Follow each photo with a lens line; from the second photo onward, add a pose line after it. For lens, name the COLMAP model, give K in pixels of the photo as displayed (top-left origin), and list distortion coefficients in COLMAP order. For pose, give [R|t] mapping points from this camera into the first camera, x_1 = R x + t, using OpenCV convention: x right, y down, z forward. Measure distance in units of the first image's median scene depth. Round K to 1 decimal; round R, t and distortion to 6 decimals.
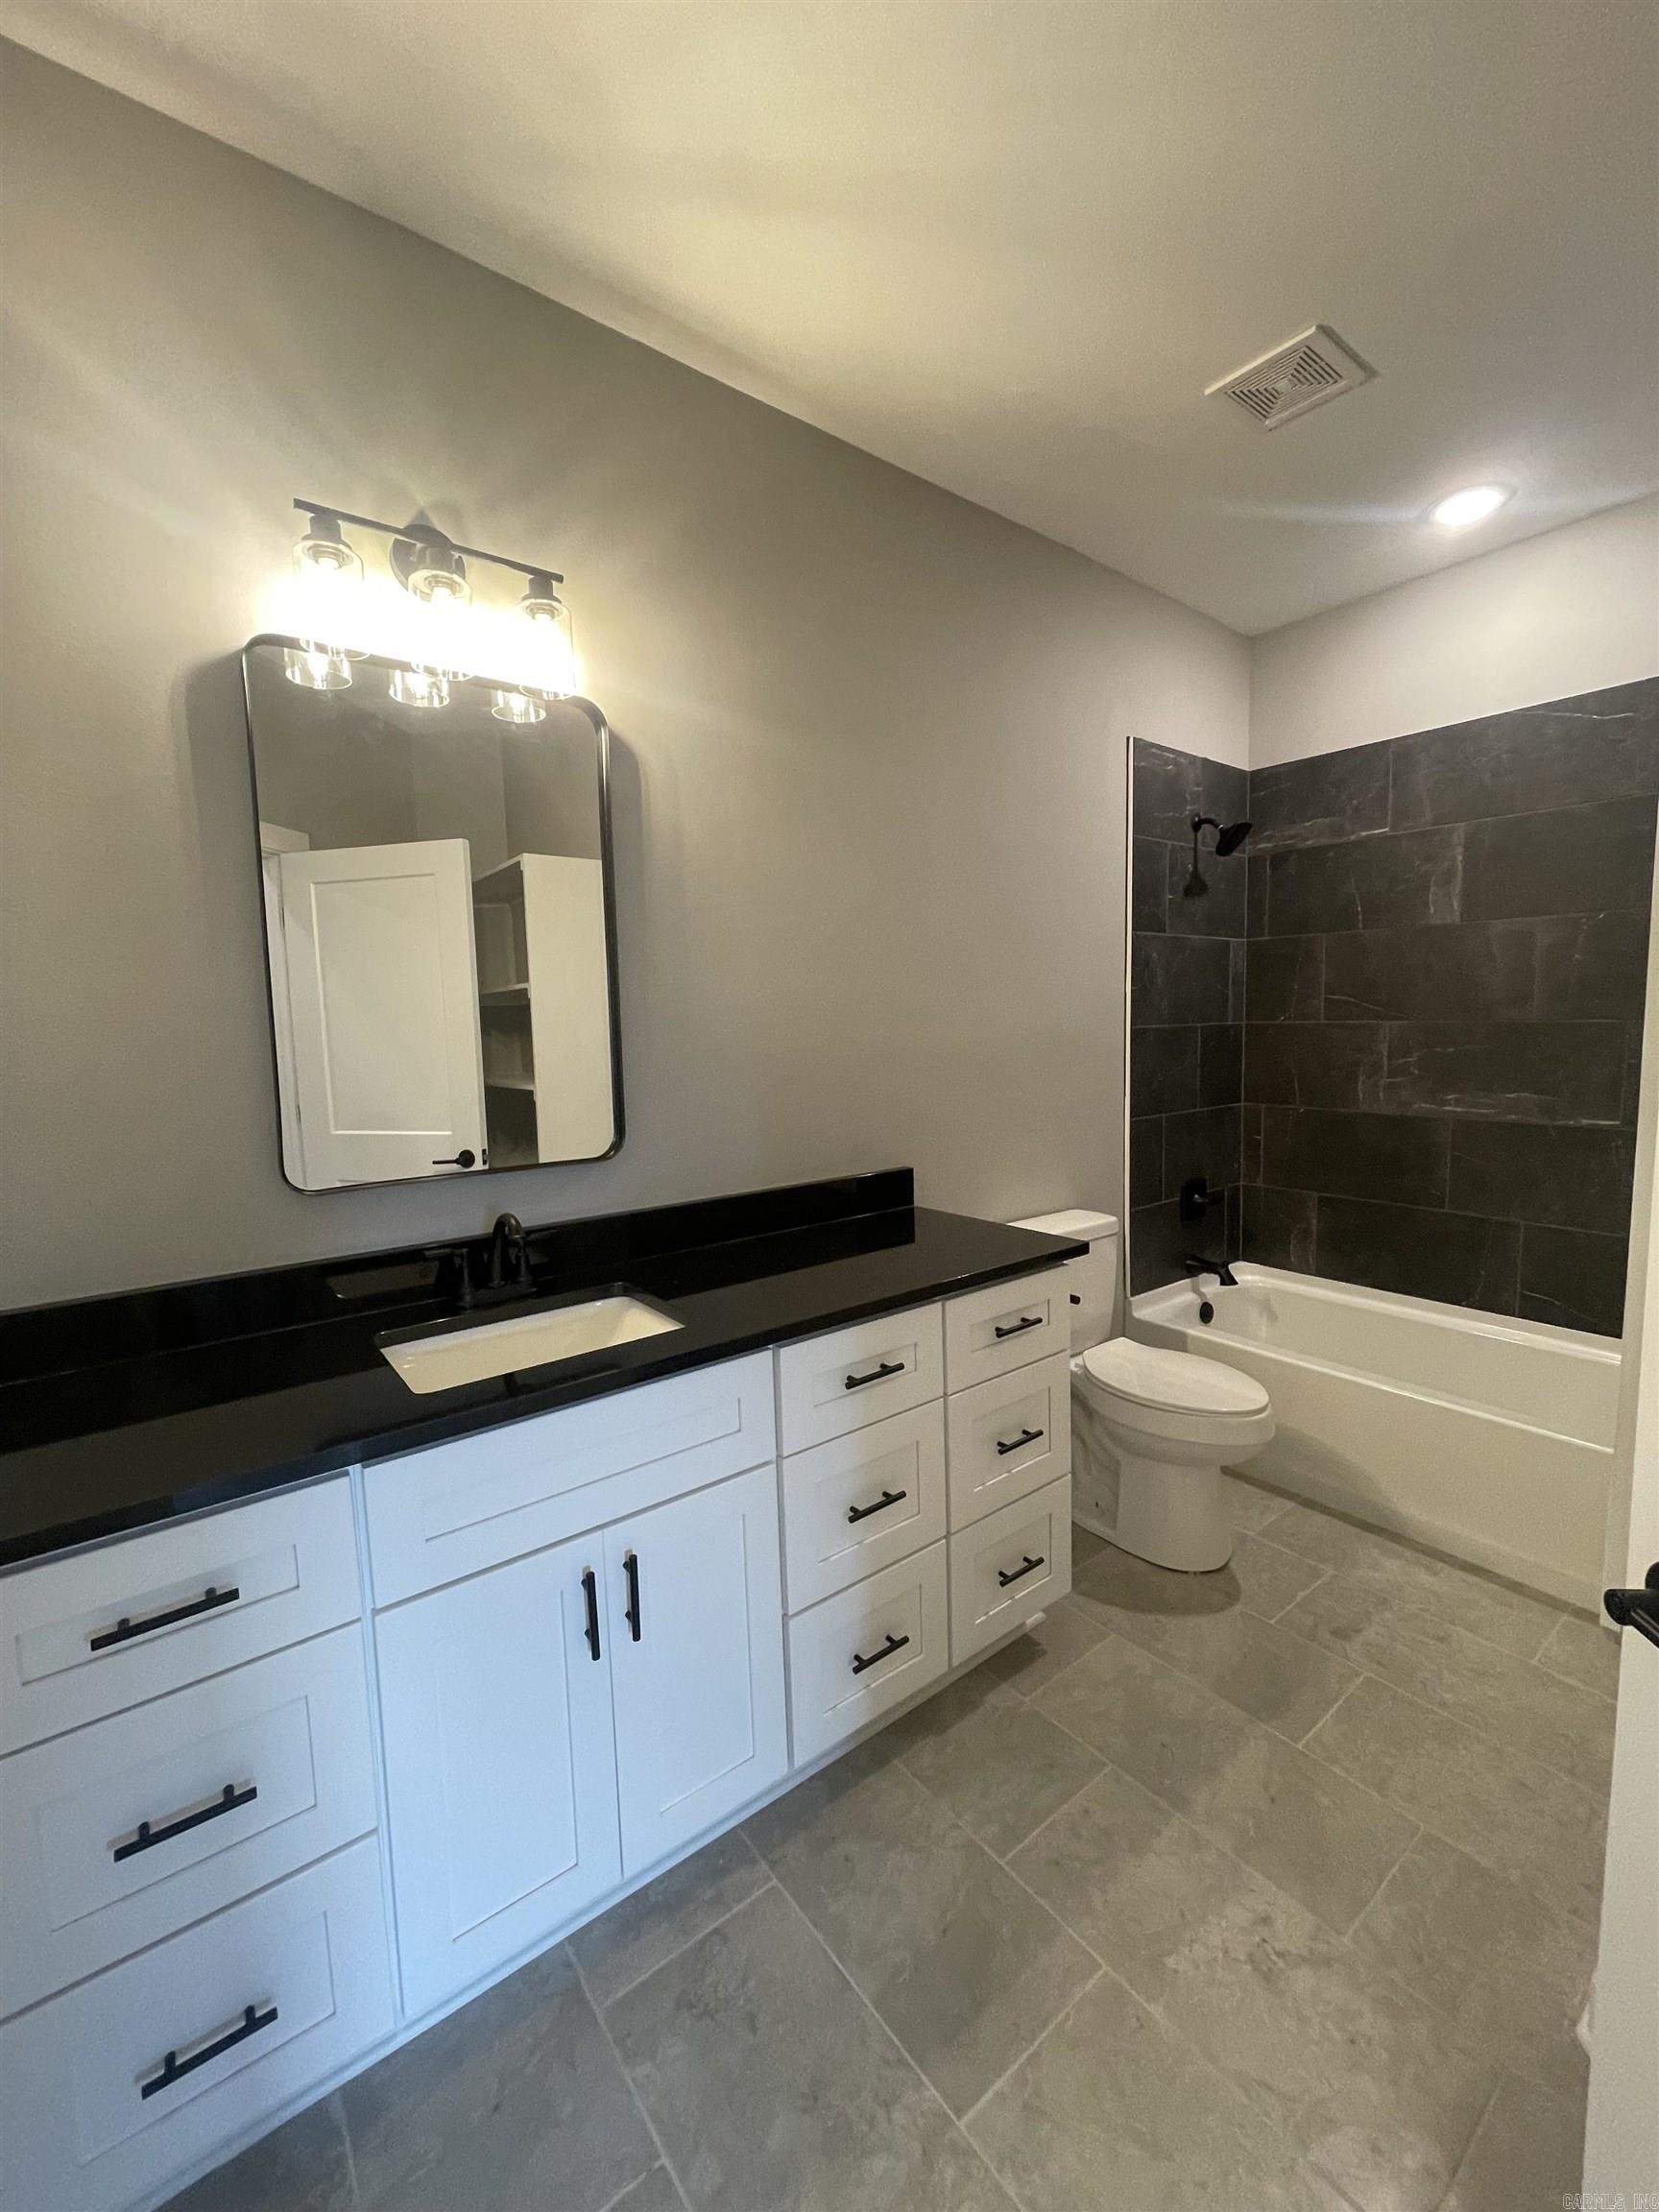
lens RADIAL K [[896.9, 0, 836.7], [0, 896.9, 1103.7], [0, 0, 1]] dist [-0.012024, 0.004338]
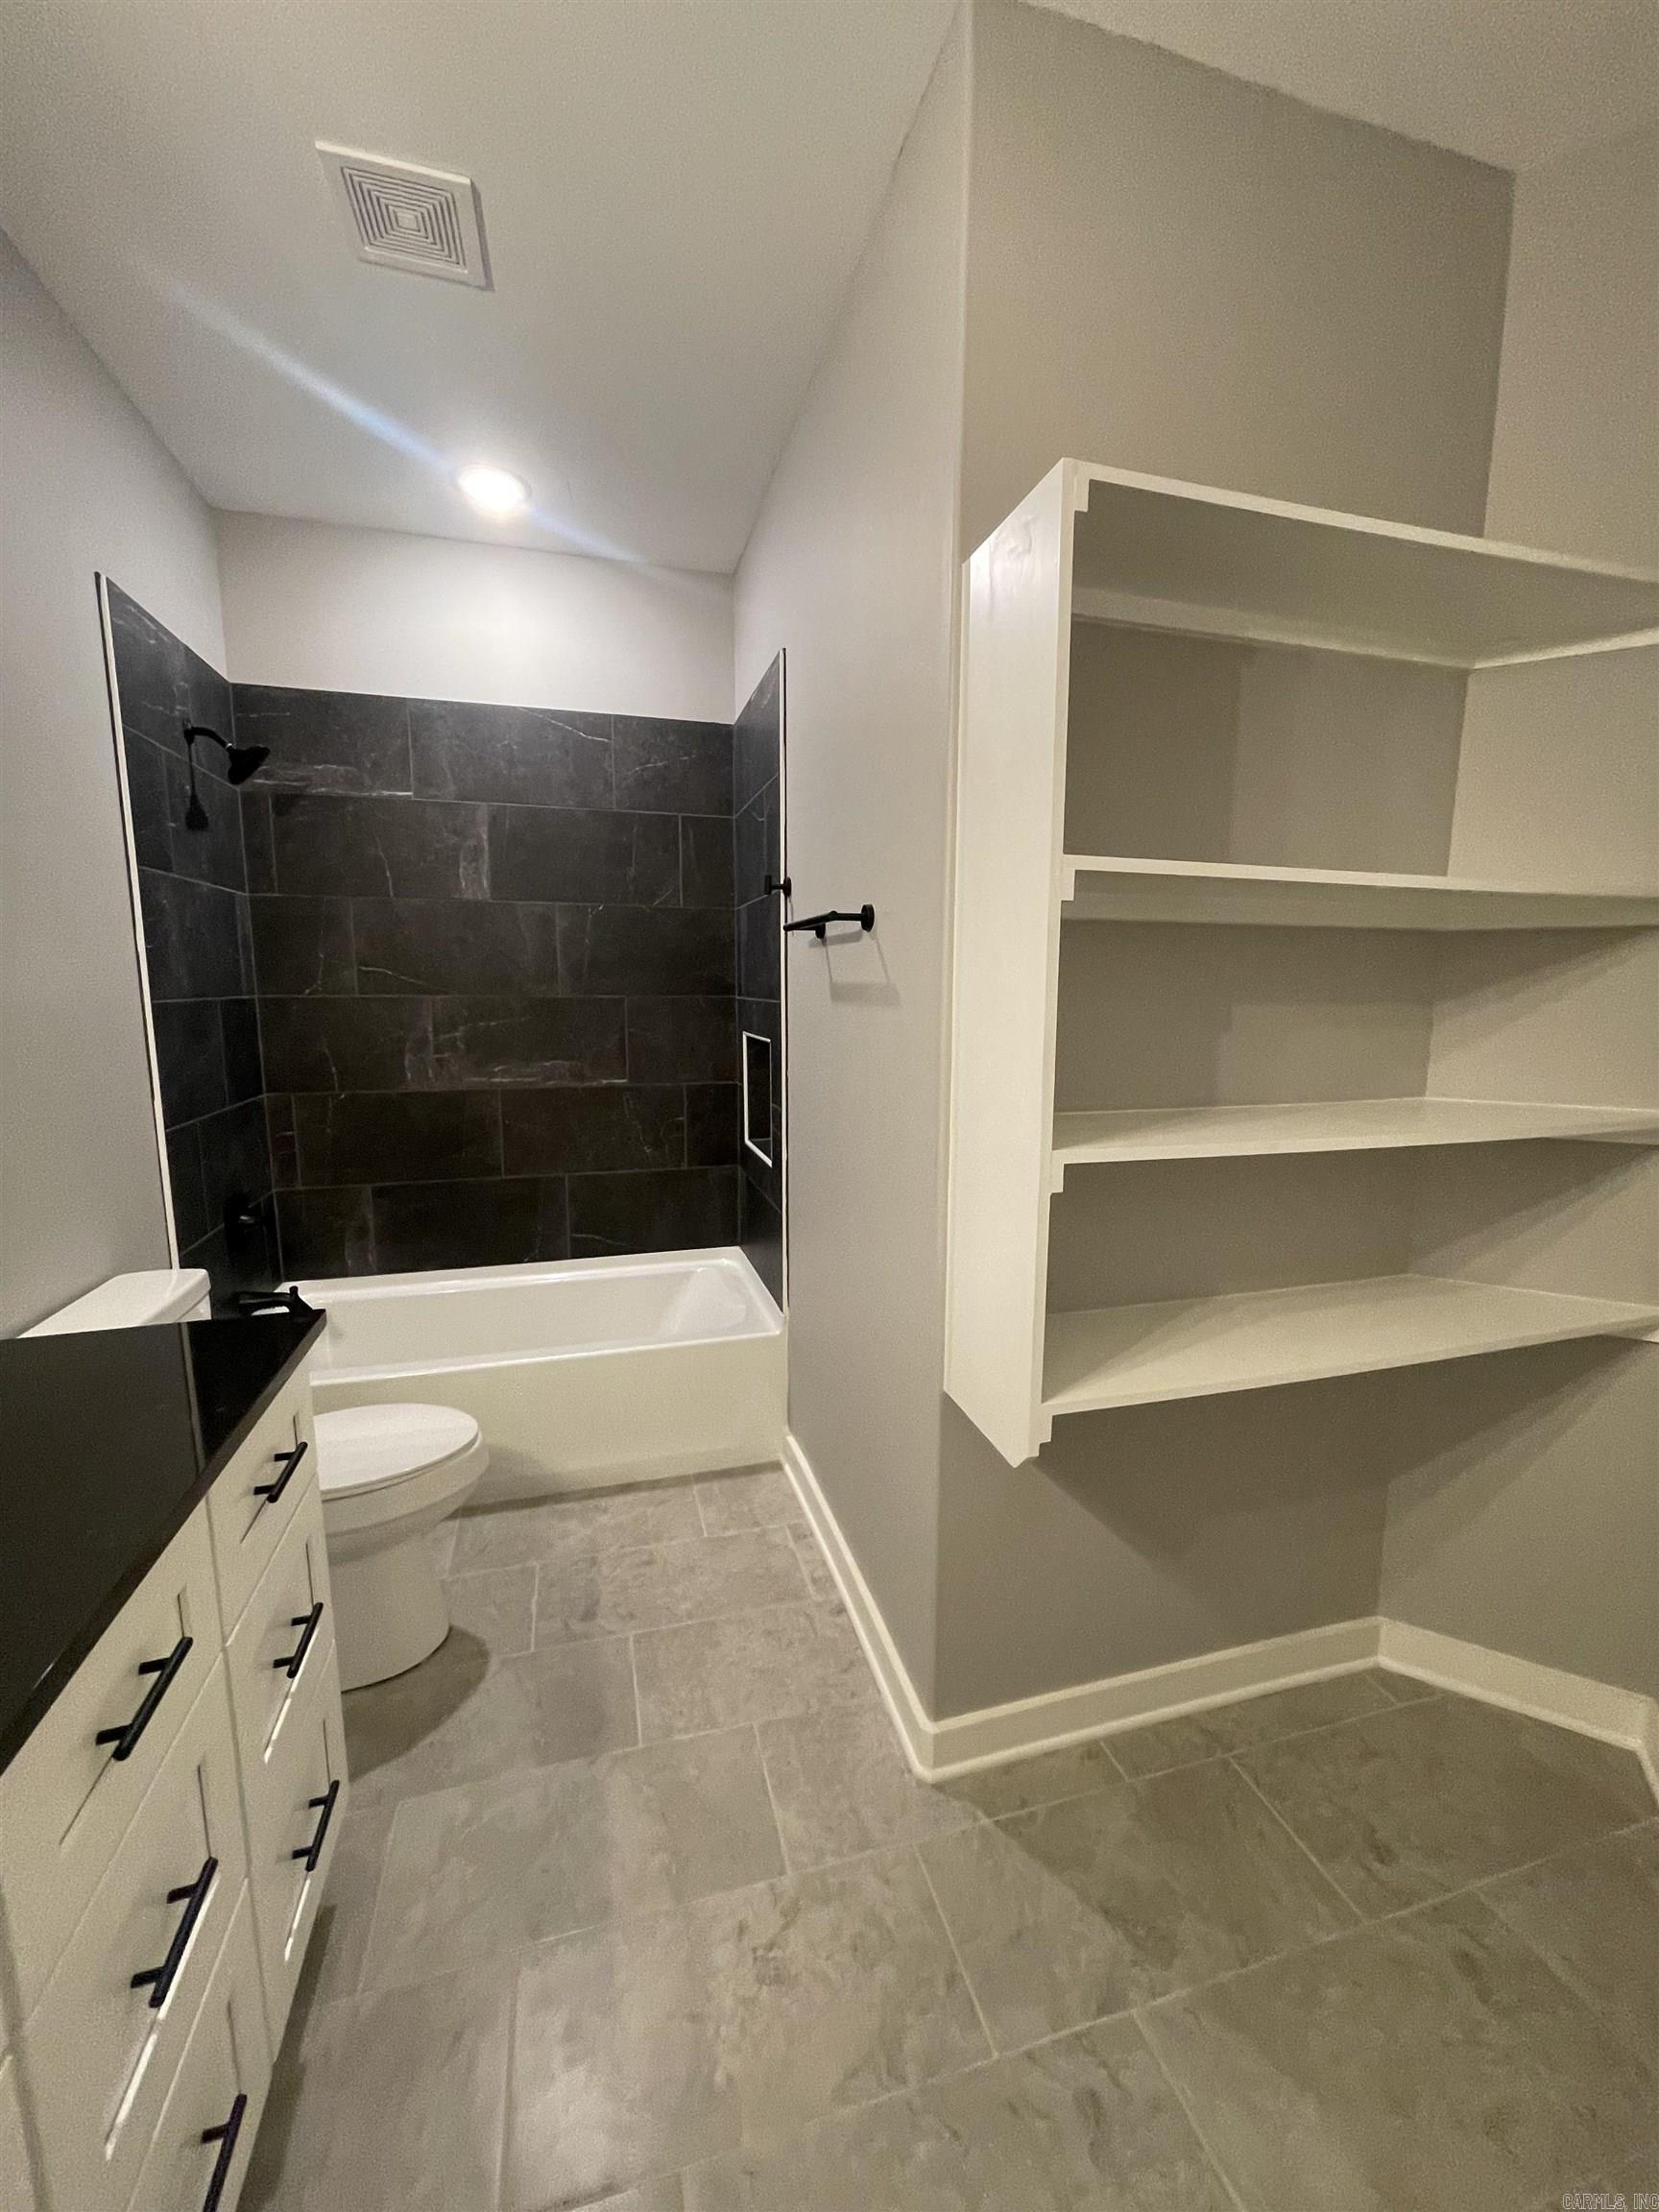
lens RADIAL K [[896.9, 0, 836.7], [0, 896.9, 1103.7], [0, 0, 1]] dist [-0.012024, 0.004338]
pose [[0.369040, -0.103267, 0.923659, -0.151214], [0.079906, 0.993654, 0.079167, -0.020646], [-0.925972, 0.044590, 0.374949, 0.276811]]
